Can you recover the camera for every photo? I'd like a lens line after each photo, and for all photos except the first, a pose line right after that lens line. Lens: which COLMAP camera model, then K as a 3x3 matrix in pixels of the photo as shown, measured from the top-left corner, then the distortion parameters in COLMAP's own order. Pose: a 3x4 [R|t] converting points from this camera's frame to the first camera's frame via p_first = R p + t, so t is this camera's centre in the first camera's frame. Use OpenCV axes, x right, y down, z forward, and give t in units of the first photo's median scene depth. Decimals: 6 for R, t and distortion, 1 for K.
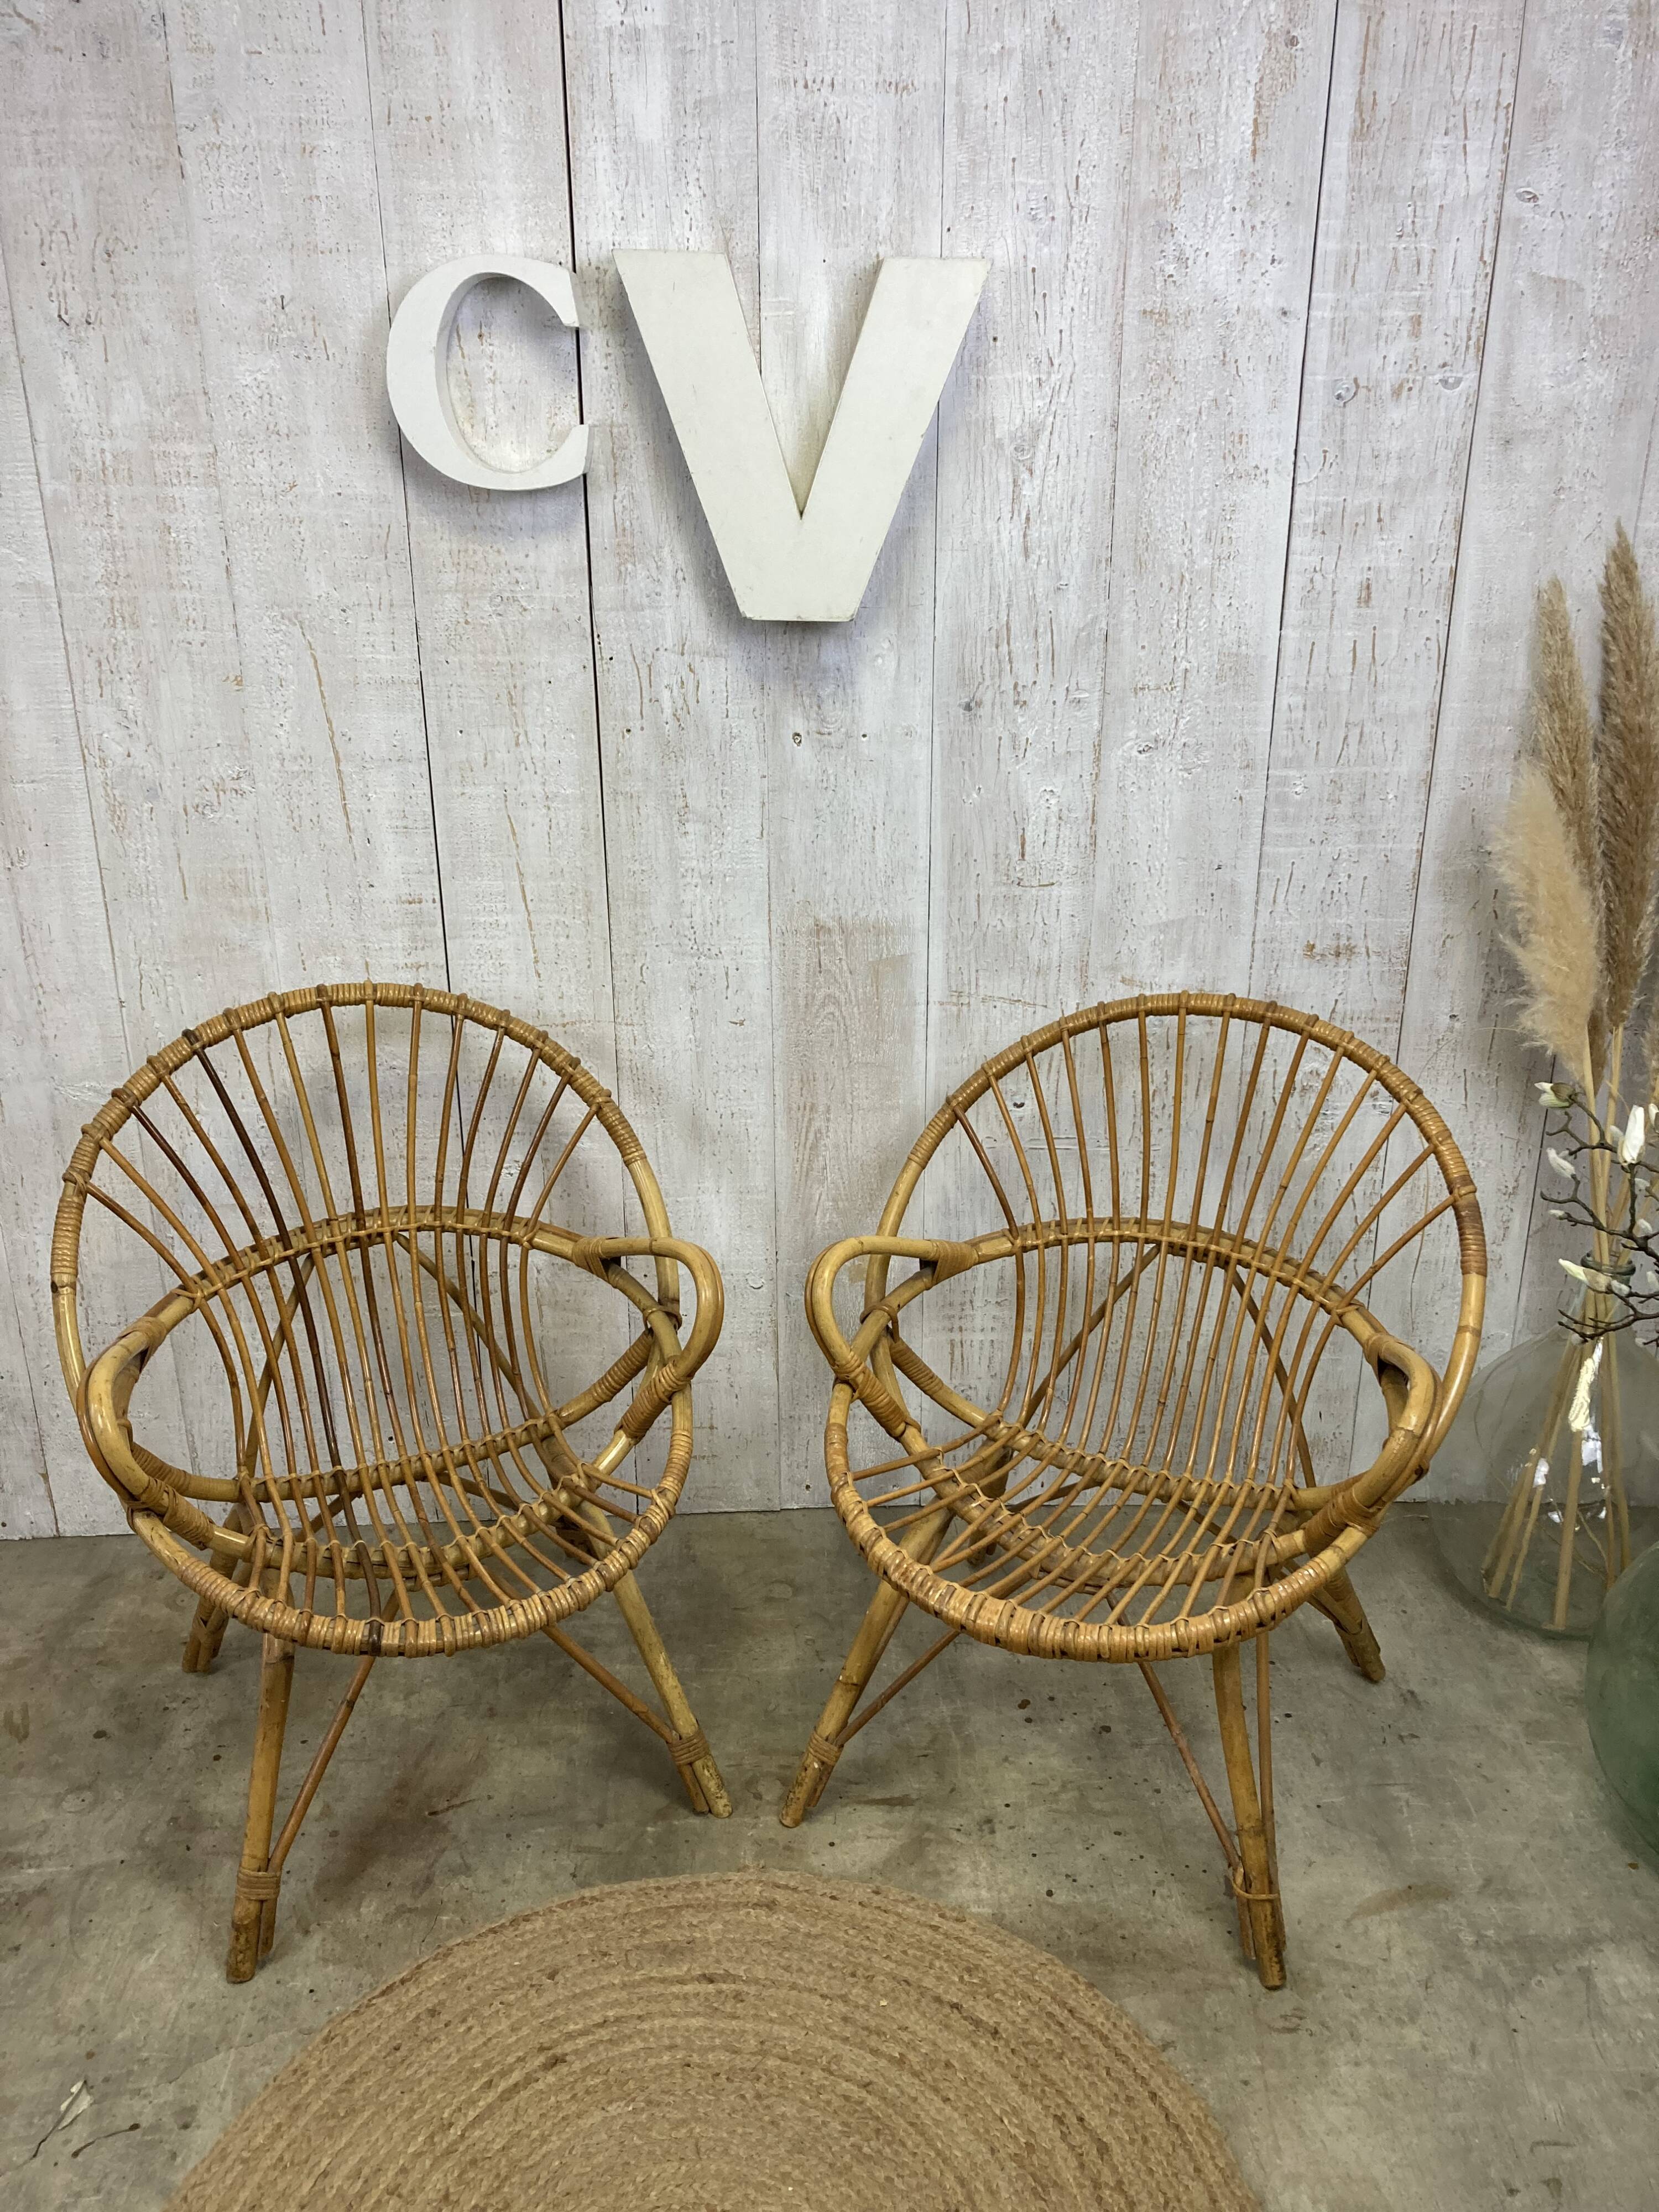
lens RADIAL K [[1817.1, 0, 830.2], [0, 1817.1, 1099.0], [0, 0, 1]] dist [0.009442, 0.015593]
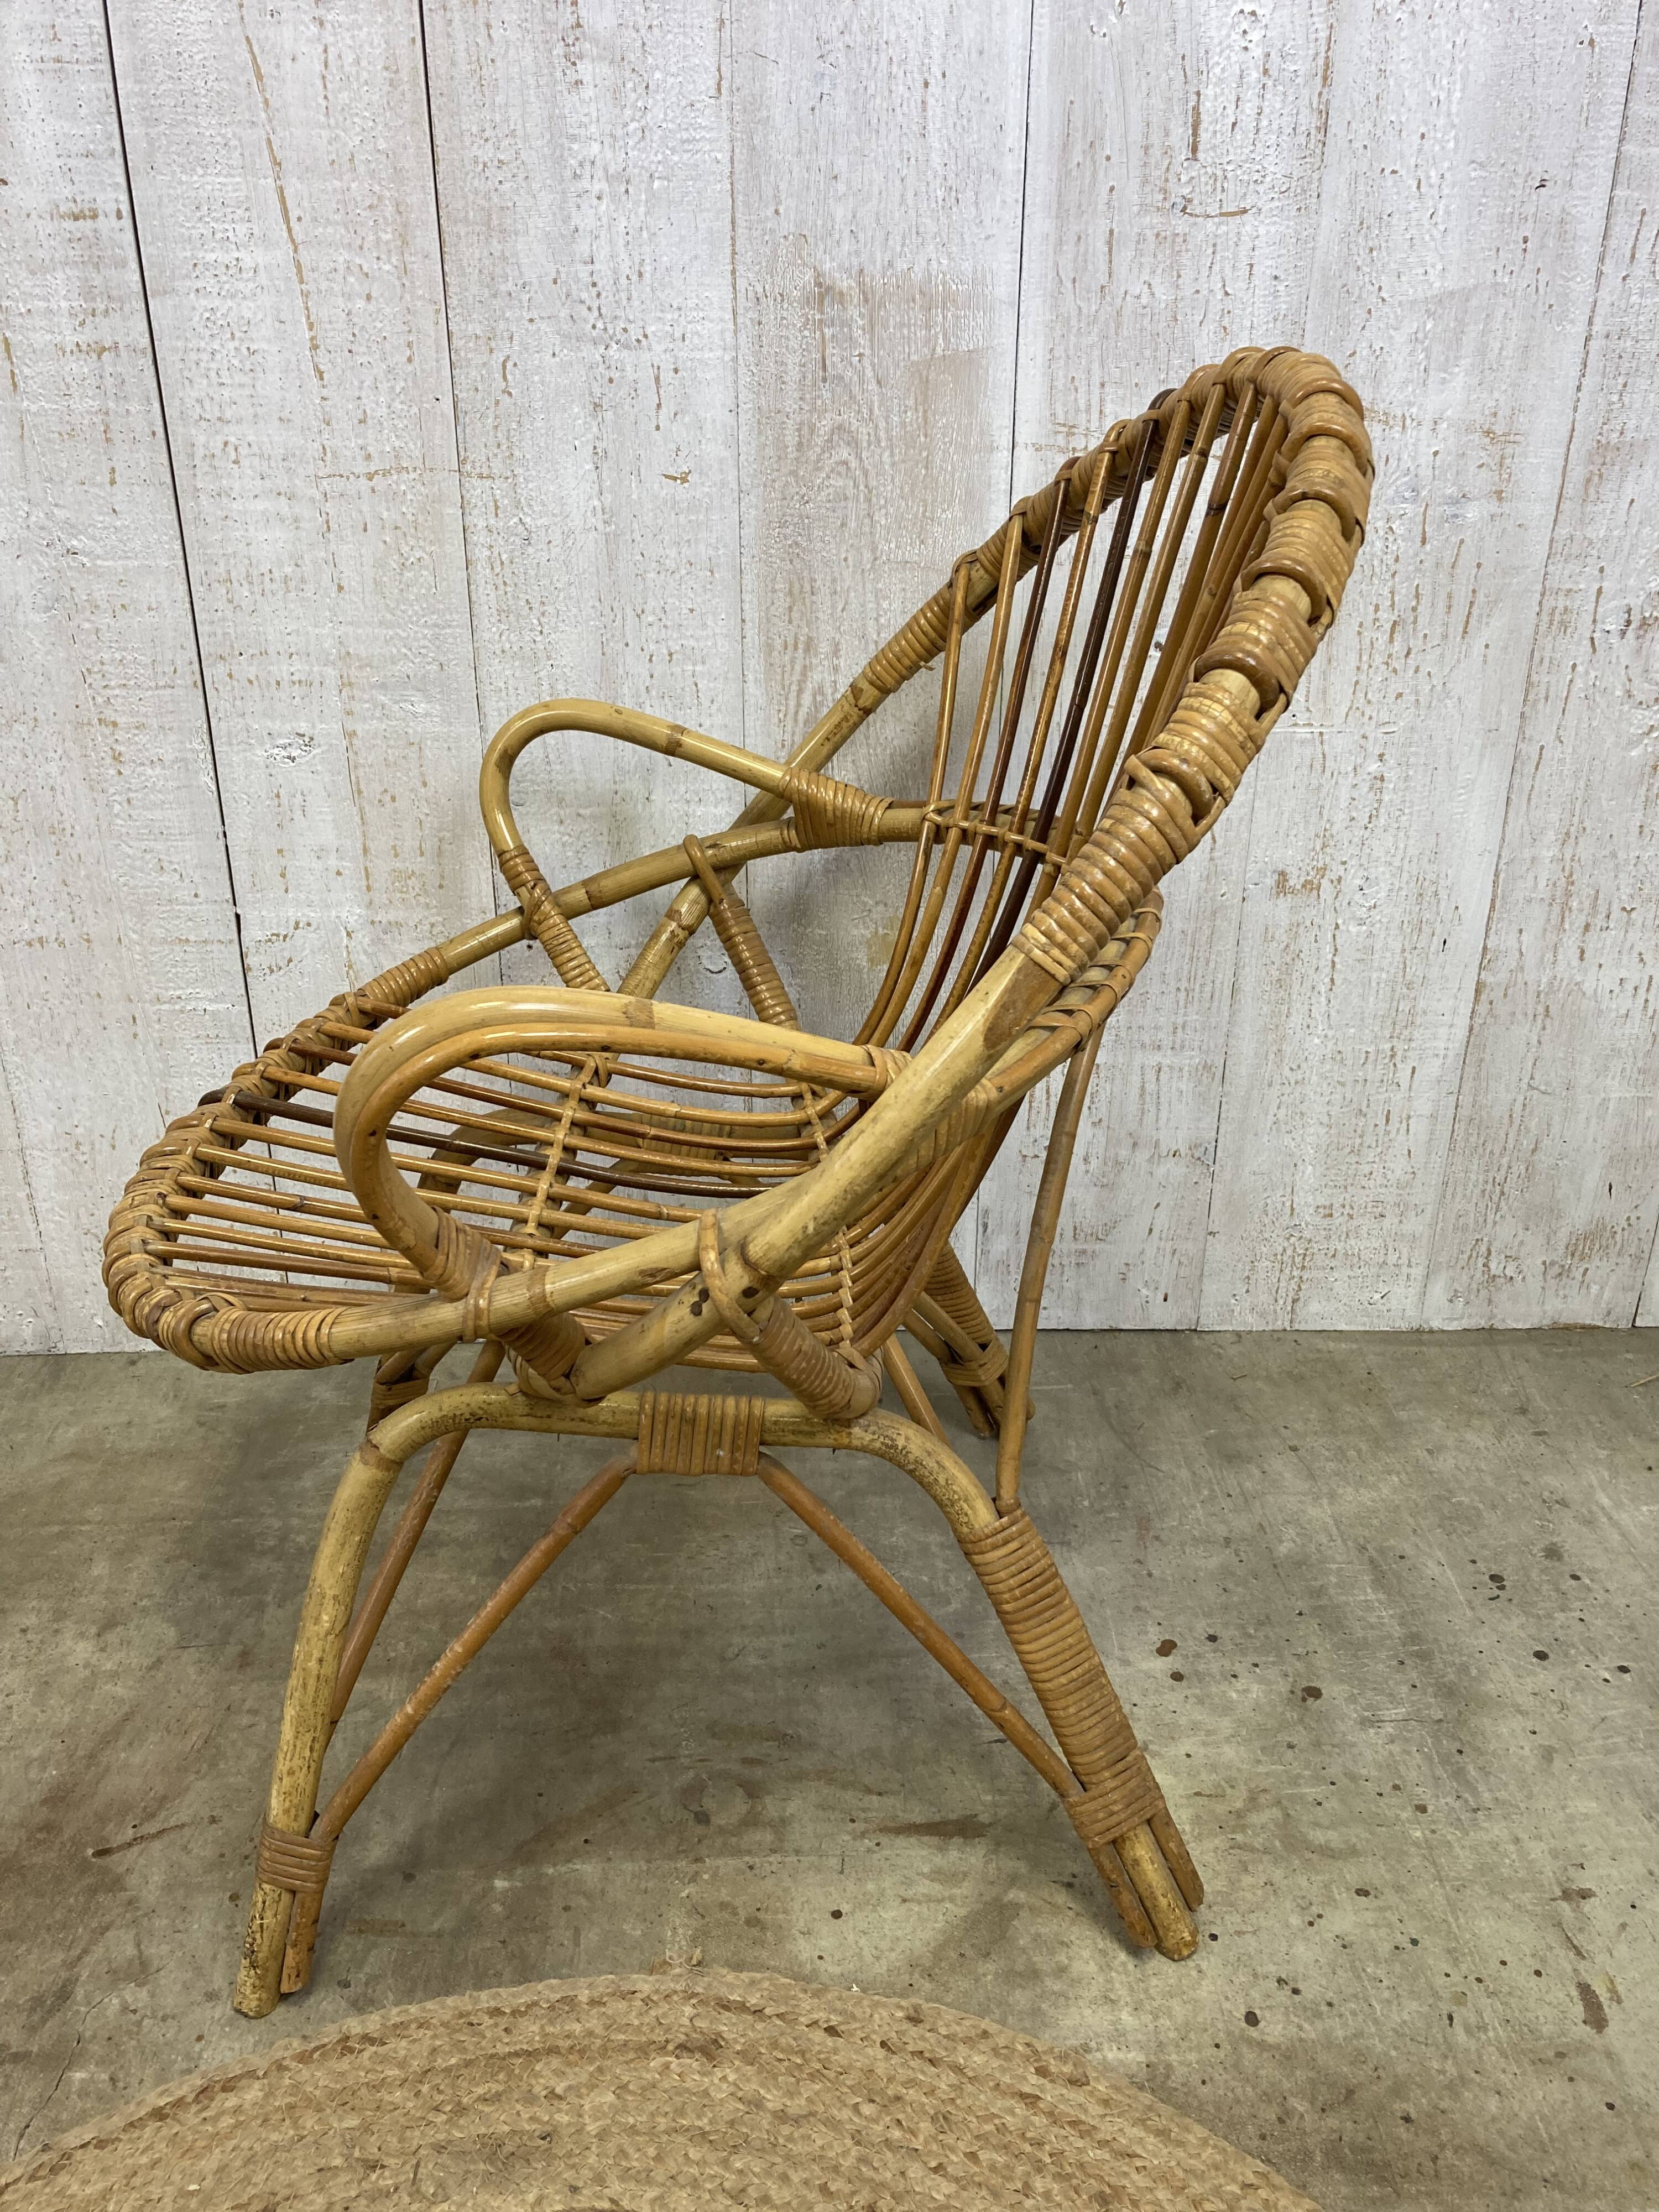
lens RADIAL K [[1817.1, 0, 855.3], [0, 1817.1, 1122.8], [0, 0, 1]] dist [0.009442, 0.015593]
pose [[0.999822, 0.007529, 0.017313, -0.004284], [-0.008829, 0.997050, 0.076250, 0.126271], [-0.016688, -0.076389, 0.996938, 0.450143]]
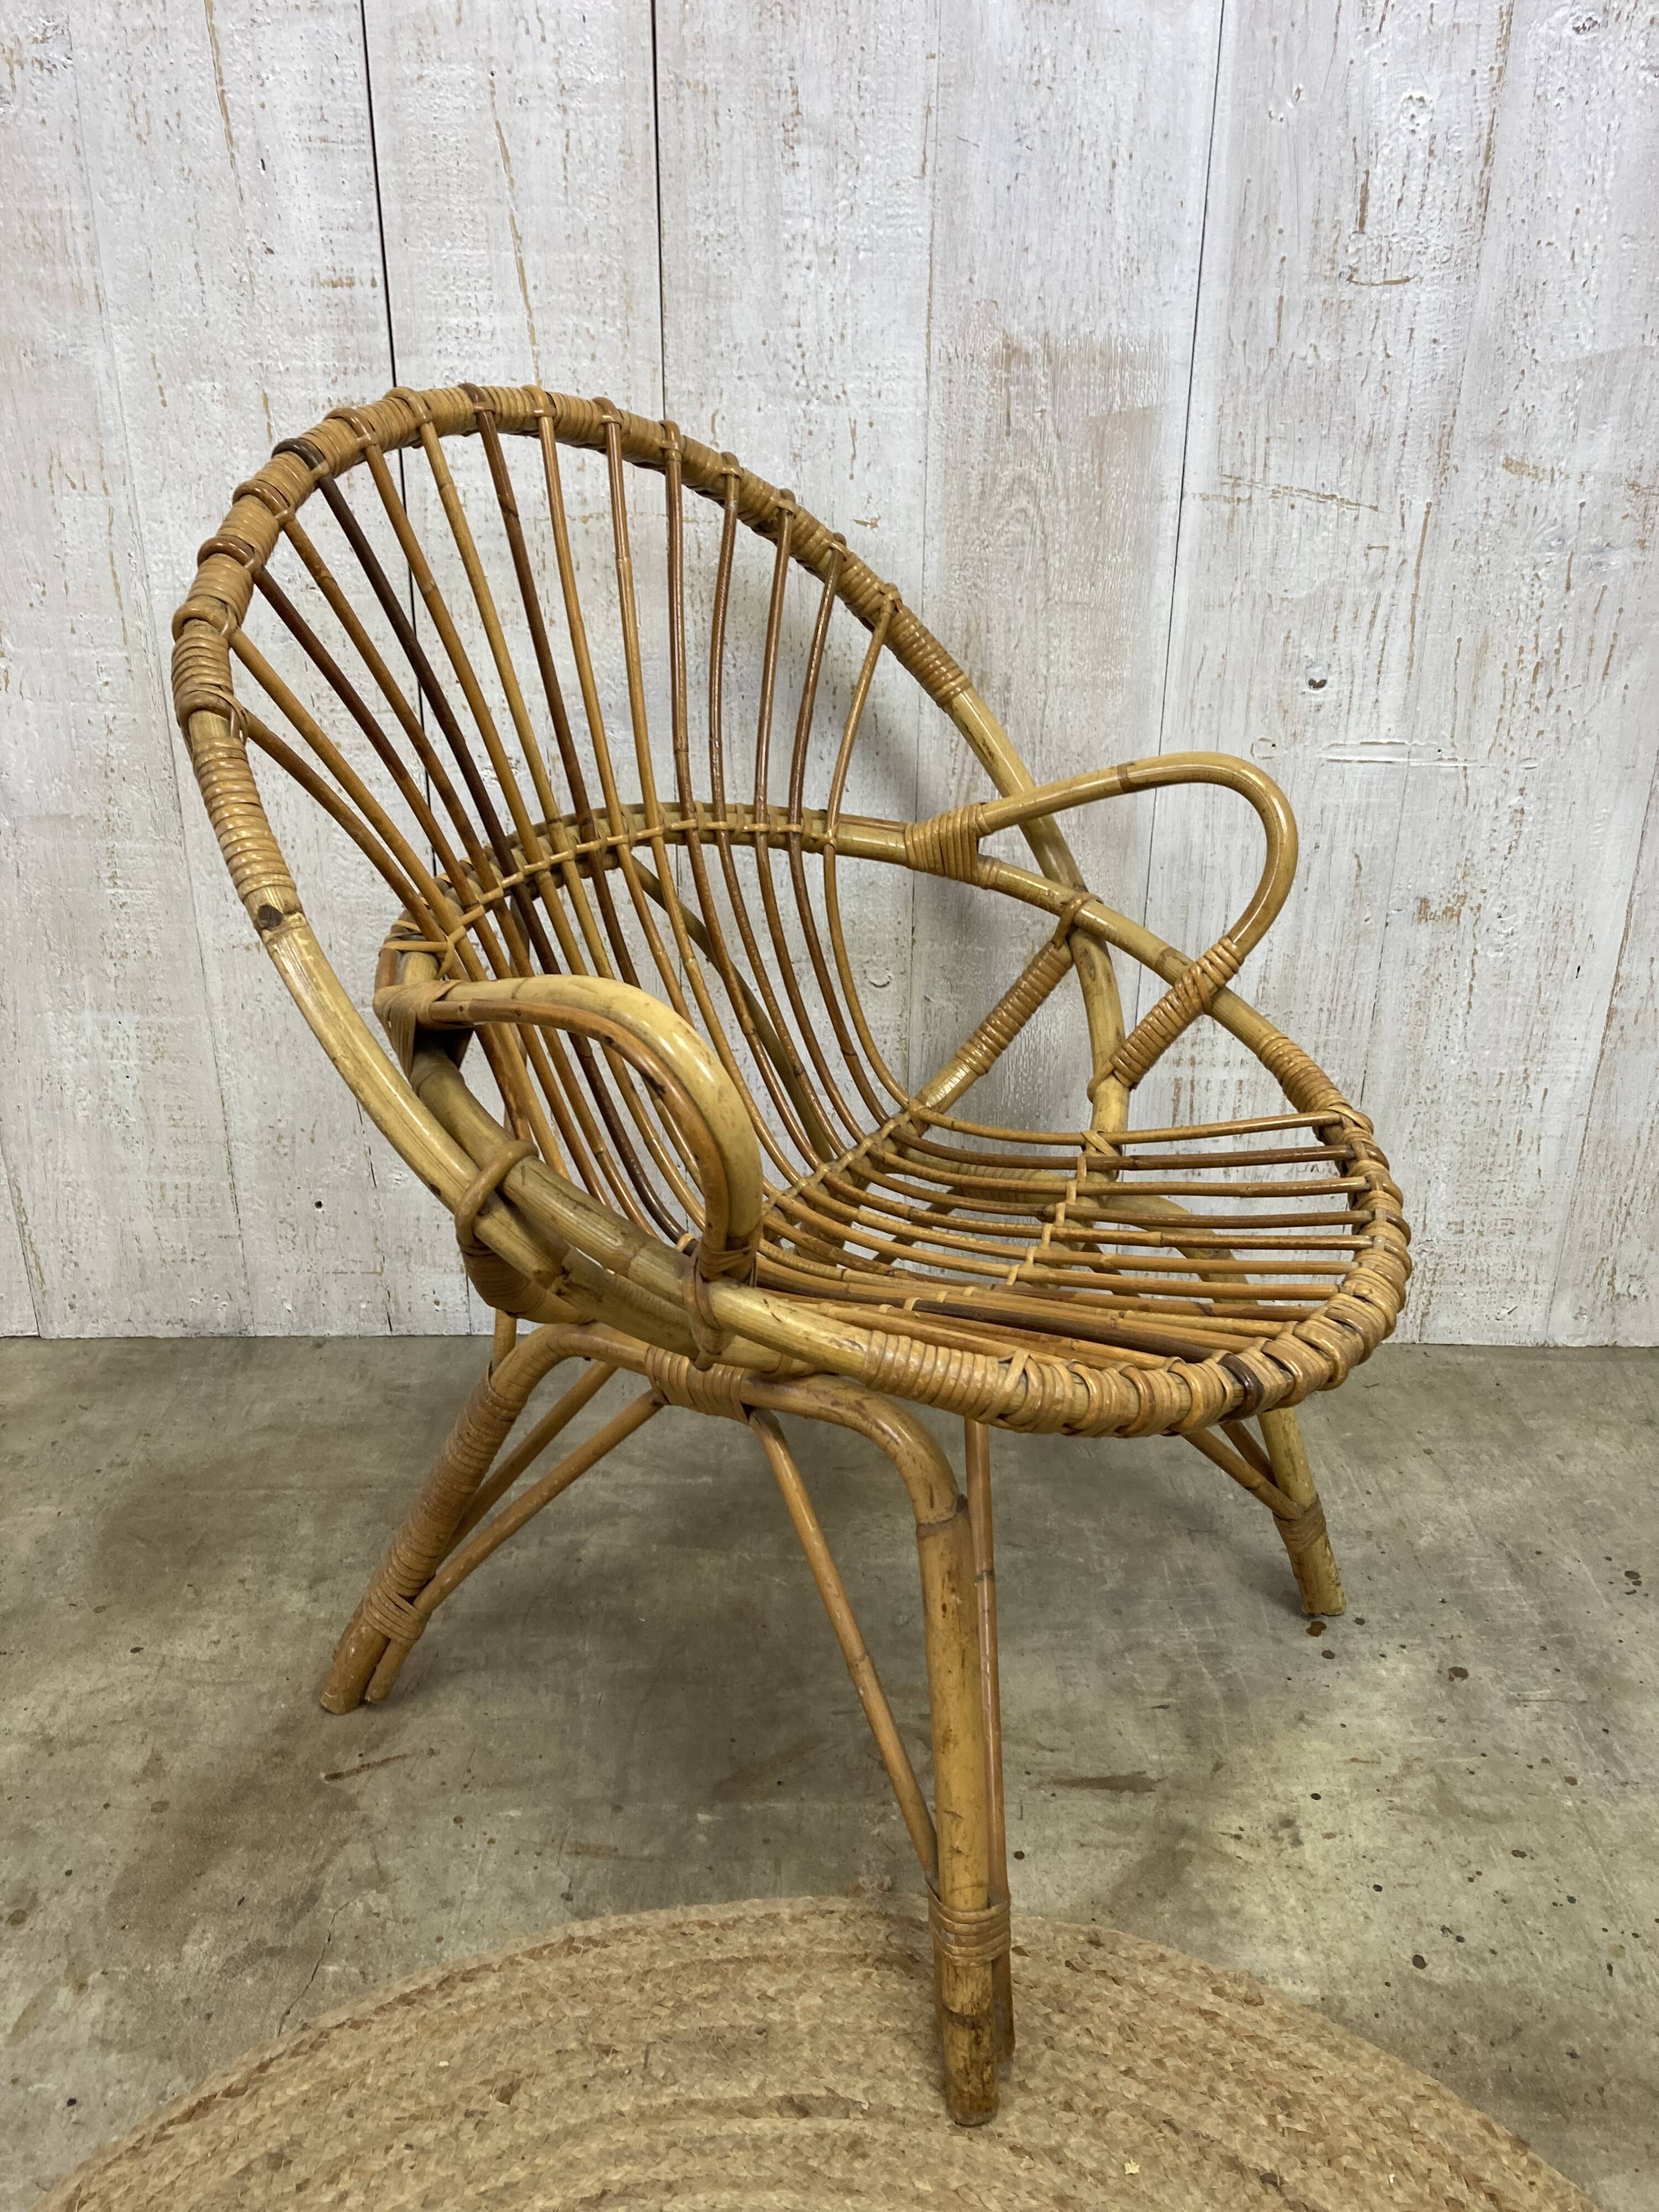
lens RADIAL K [[1817.1, 0, 842.7], [0, 1817.1, 1122.3], [0, 0, 1]] dist [0.009442, 0.015593]
pose [[0.999457, 0.026920, -0.019019, -0.046465], [-0.026034, 0.998629, 0.045414, 0.144602], [0.020215, -0.044894, 0.998787, 0.408950]]
